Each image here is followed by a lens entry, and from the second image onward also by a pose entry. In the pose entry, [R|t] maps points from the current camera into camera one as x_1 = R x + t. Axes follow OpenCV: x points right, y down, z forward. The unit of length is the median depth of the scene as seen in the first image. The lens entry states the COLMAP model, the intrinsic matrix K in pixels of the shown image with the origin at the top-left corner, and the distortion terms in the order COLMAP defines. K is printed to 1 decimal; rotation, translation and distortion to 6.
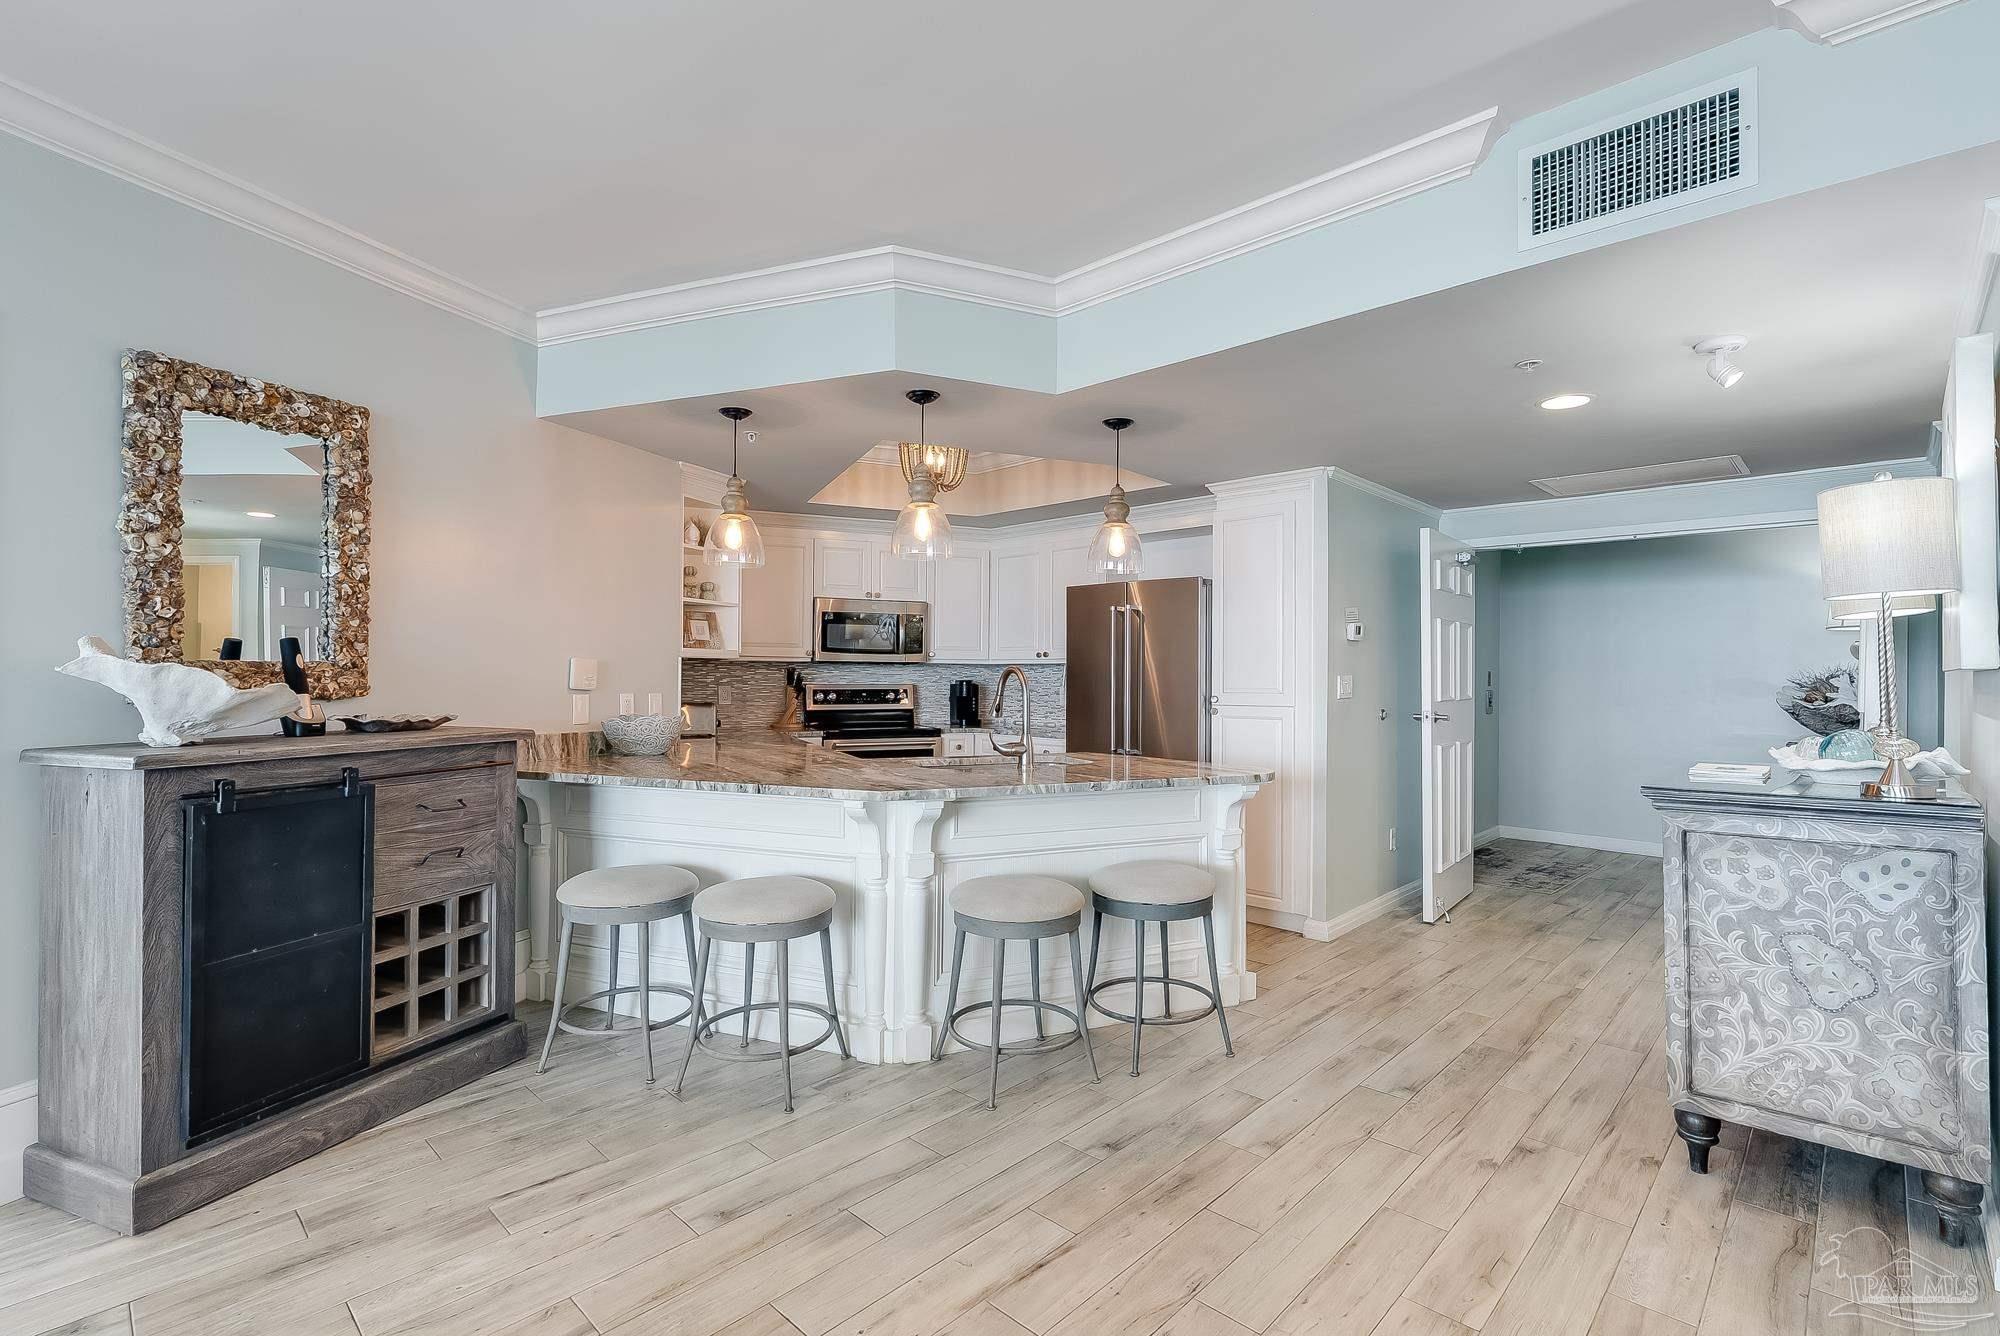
lens RADIAL K [[915.9, 0, 991.2], [0, 915.9, 674.3], [0, 0, 1]] dist [-0.008747, 0.000467]
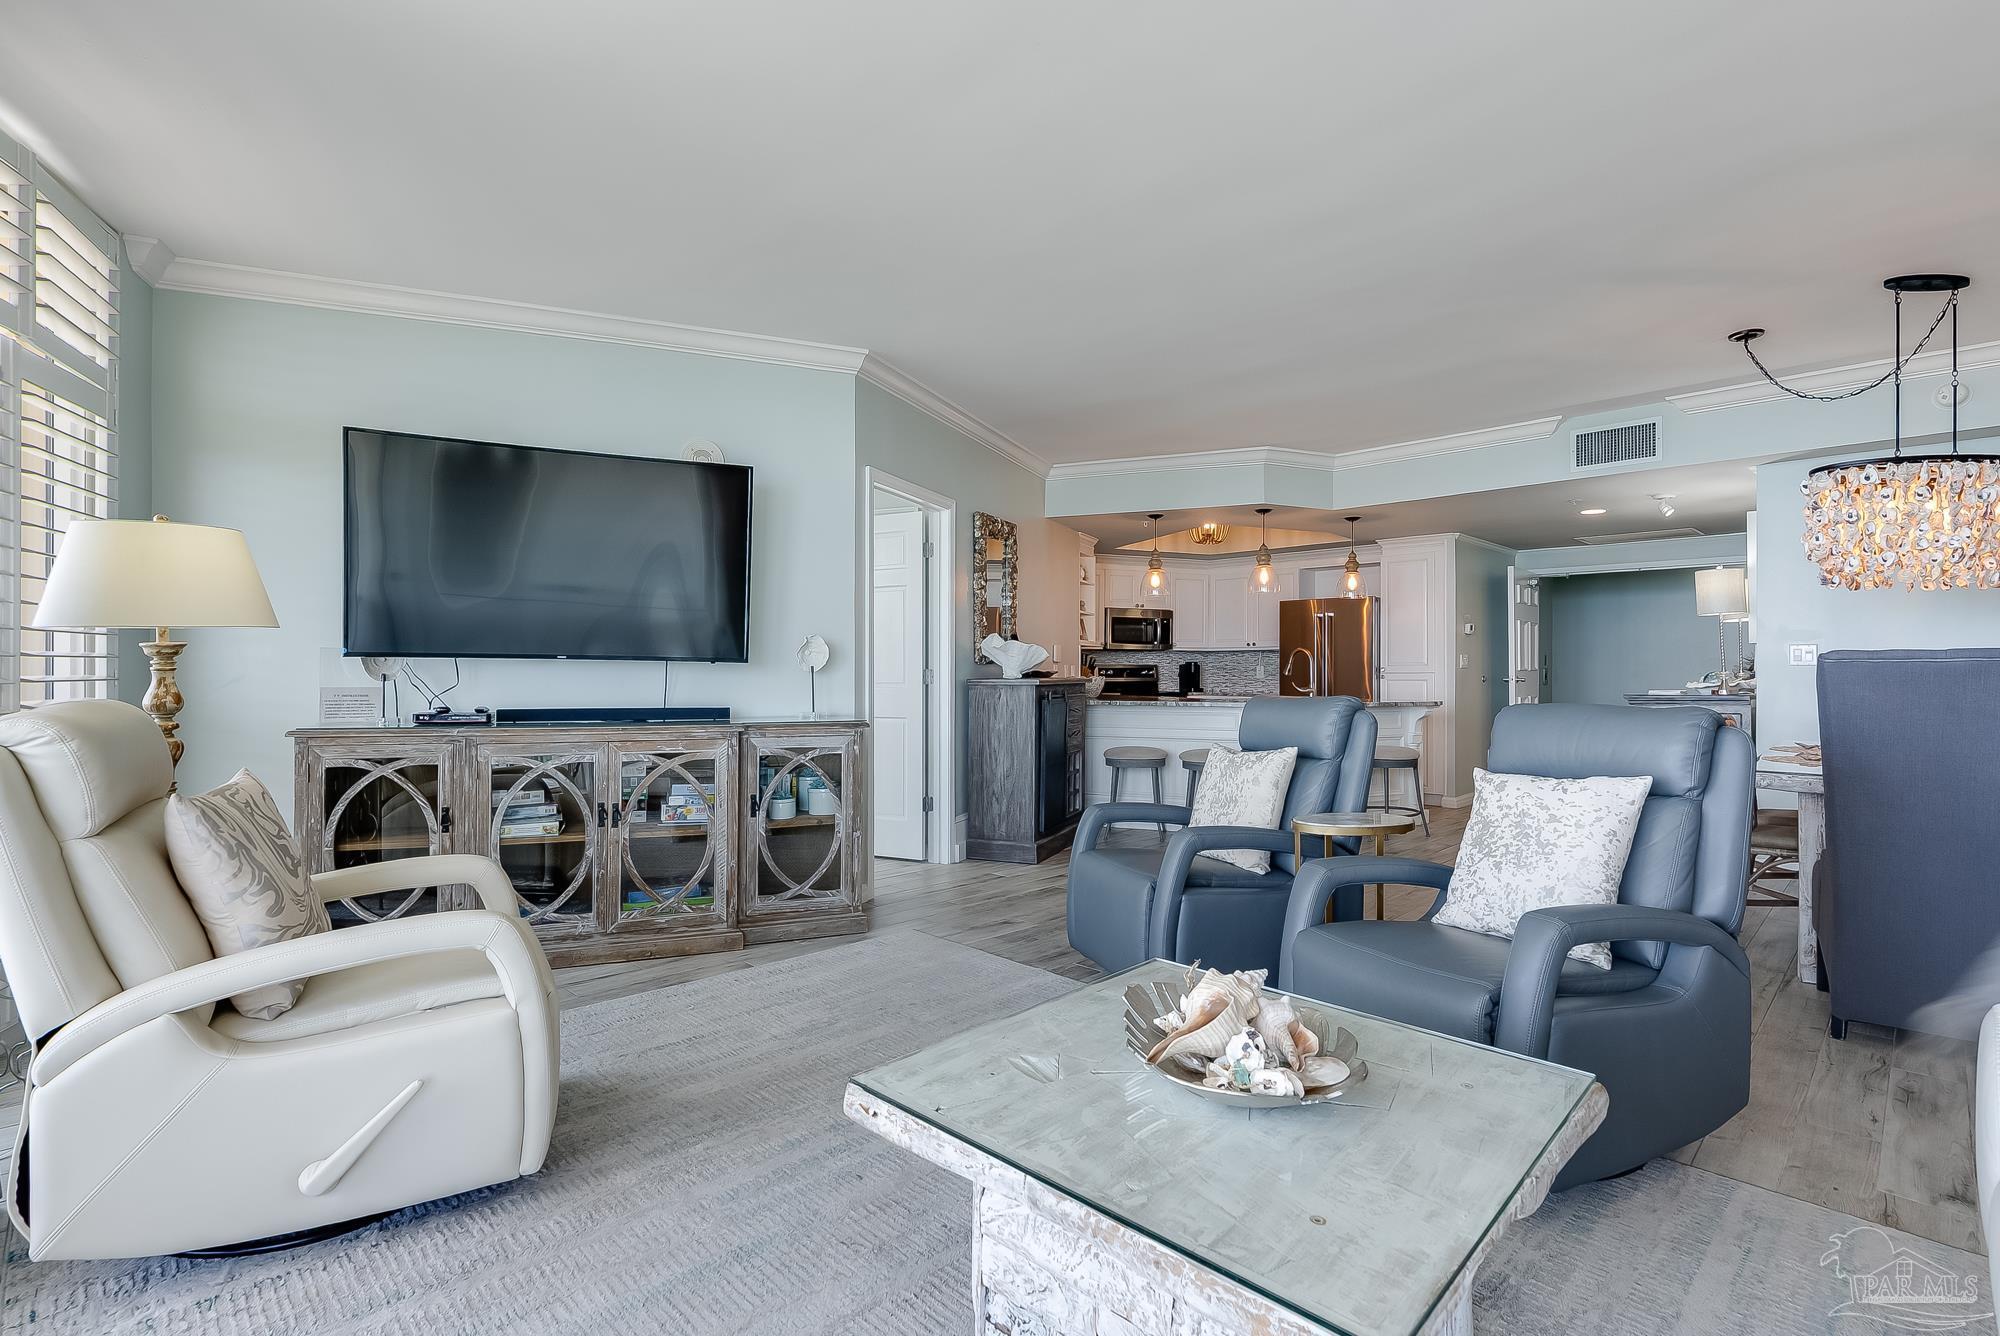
lens RADIAL K [[935.2, 0, 1001.6], [0, 935.2, 678.6], [0, 0, 1]] dist [-0.003684, 0.001644]
pose [[0.999847, -0.004454, -0.016923, -0.667876], [0.004582, 0.999961, 0.007533, 0.044469], [0.016889, -0.007610, 0.999828, -1.130723]]
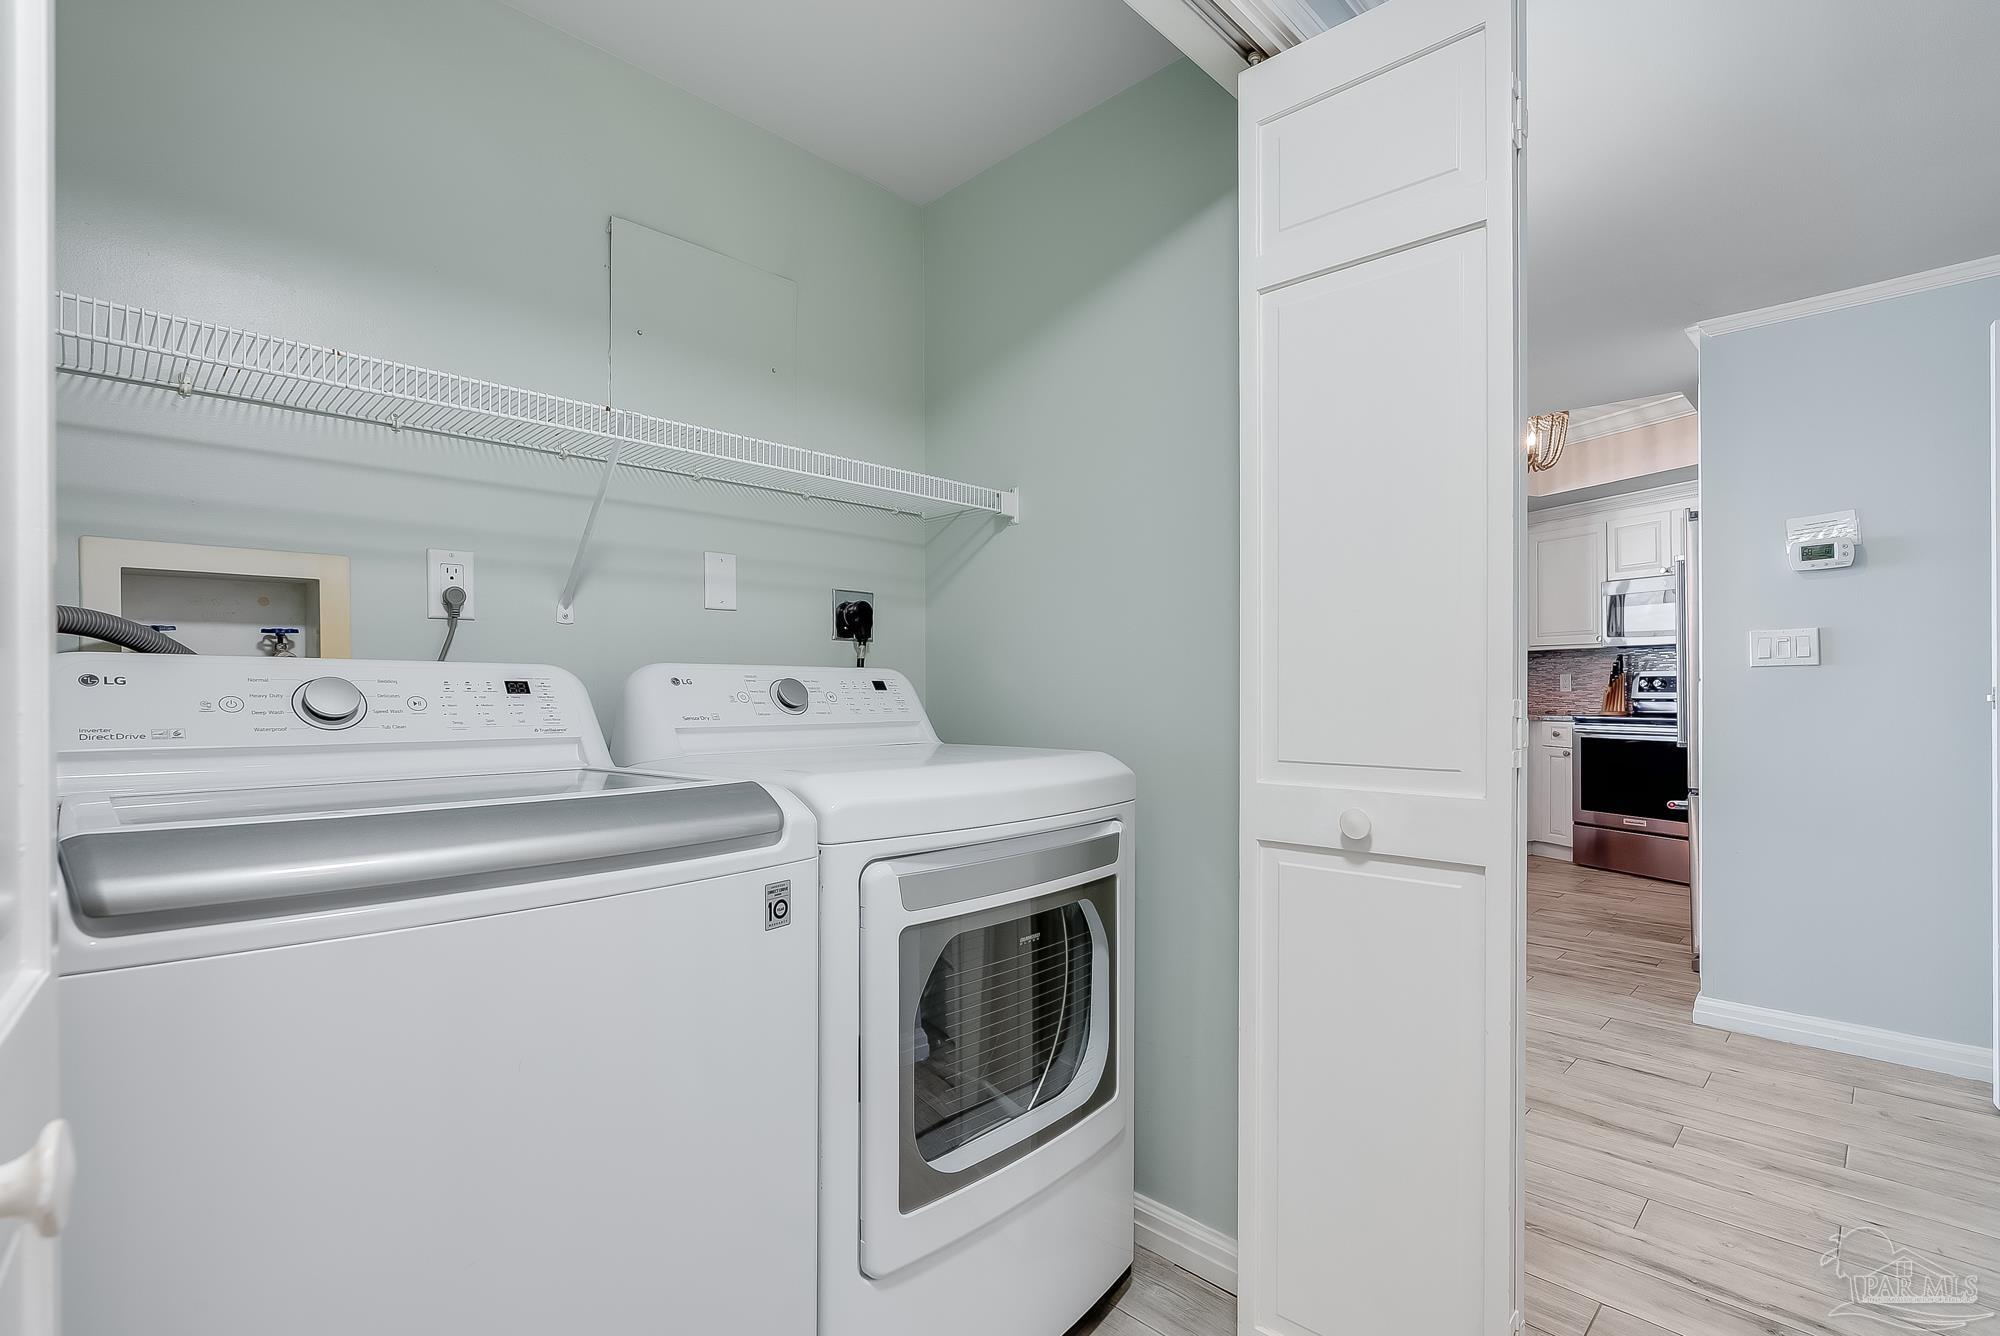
lens RADIAL K [[916.1, 0, 997.7], [0, 916.1, 682.5], [0, 0, 1]] dist [-0.002519, 0.001559]
pose [[-0.024196, -0.012869, -0.999624, 1.548091], [0.000048, 0.999917, -0.012874, 0.070230], [0.999707, -0.000359, -0.024194, 0.725881]]
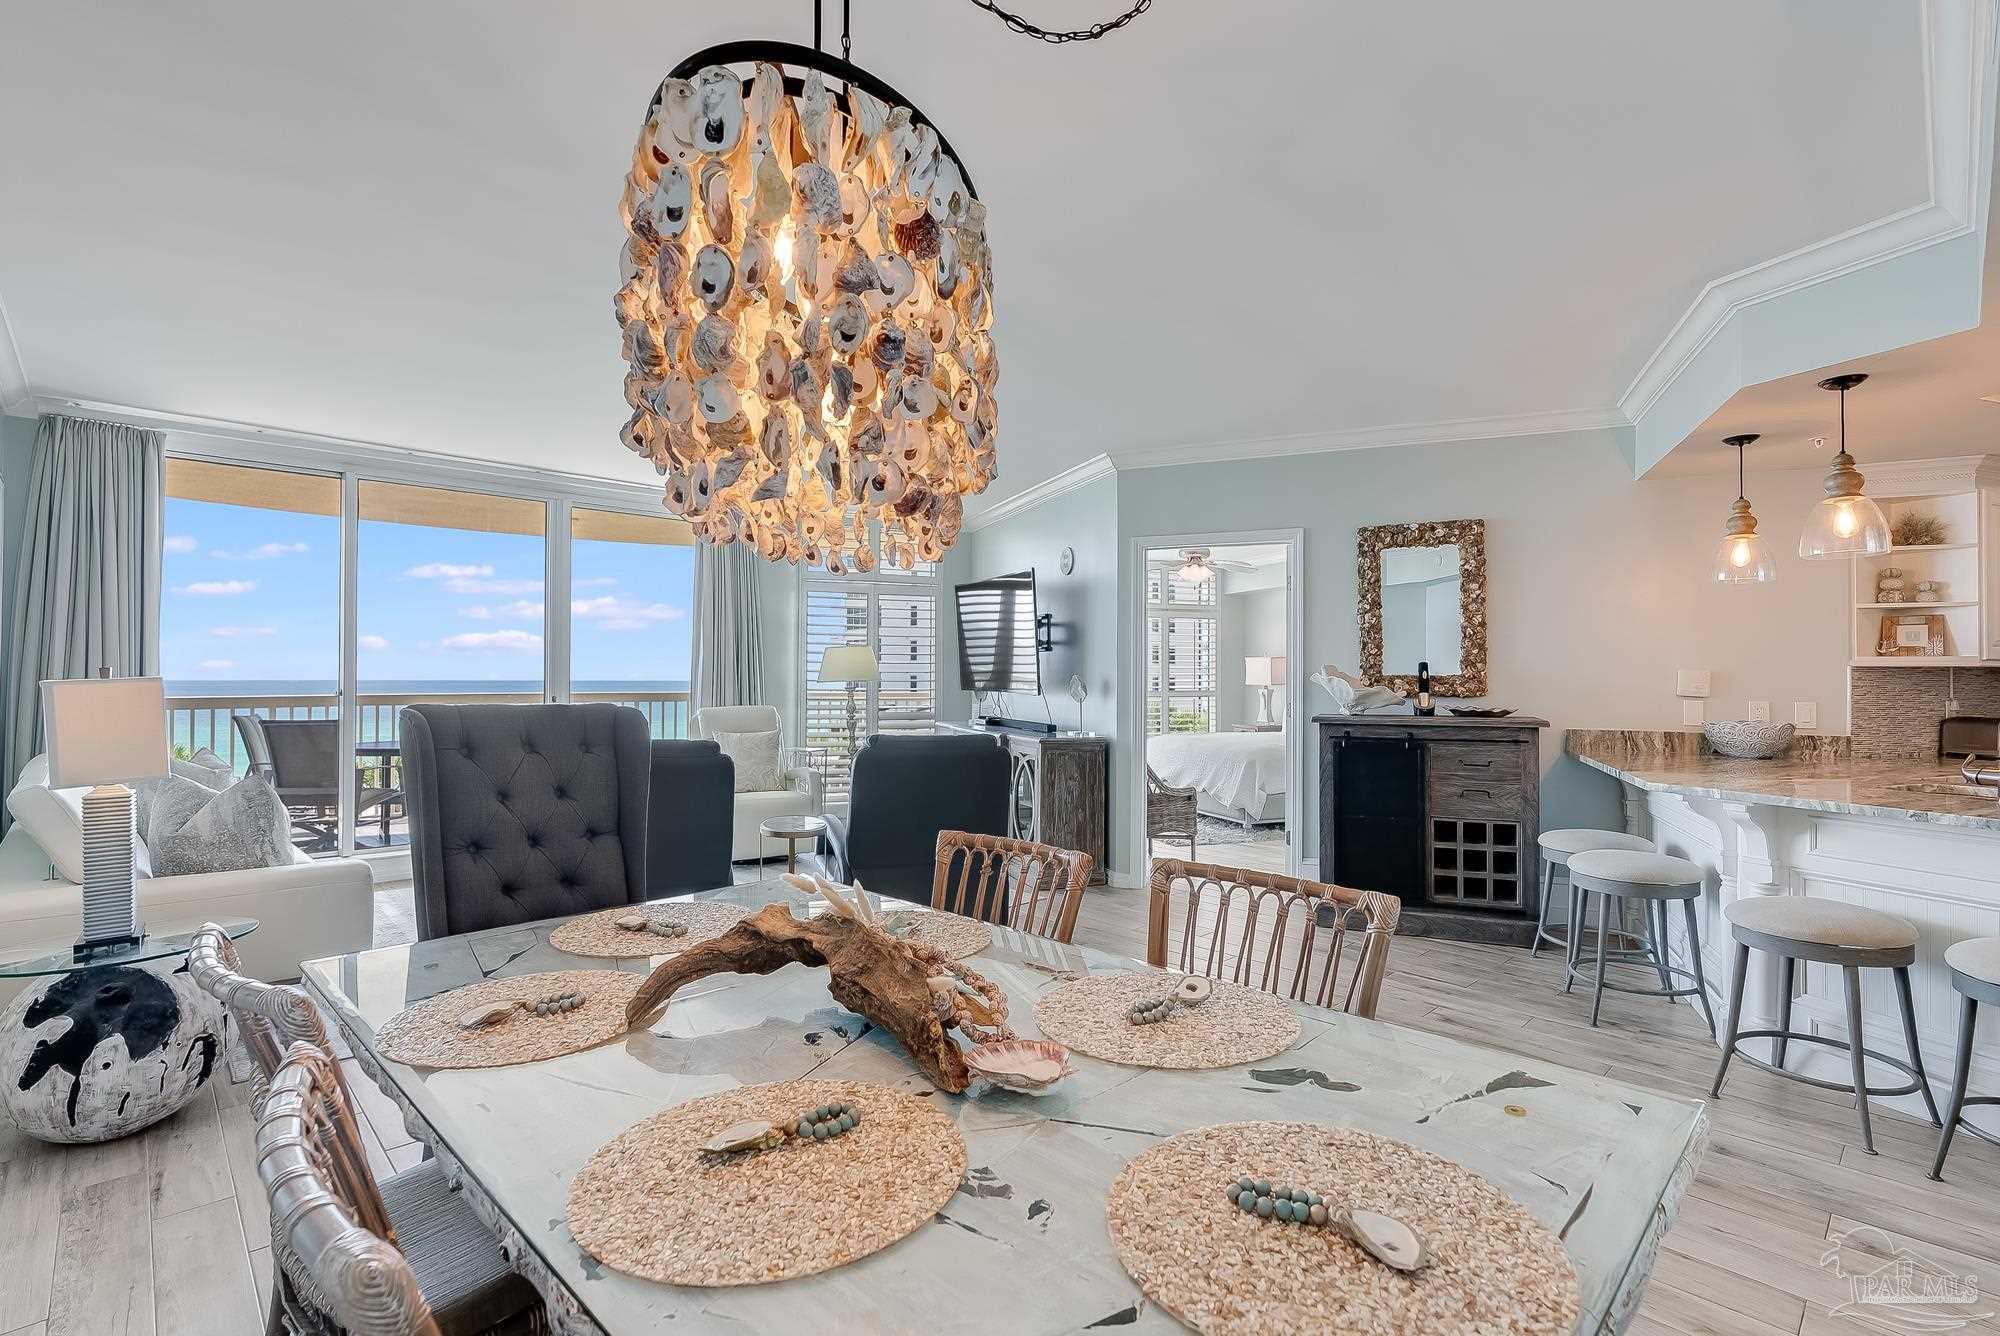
lens RADIAL K [[935.2, 0, 1001.6], [0, 935.2, 678.6], [0, 0, 1]] dist [-0.003684, 0.001644]
pose [[-0.035939, -0.005684, -0.999338, 1.011673], [-0.004934, 0.999973, -0.005510, 0.006412], [0.999342, 0.004732, -0.035967, 0.204055]]
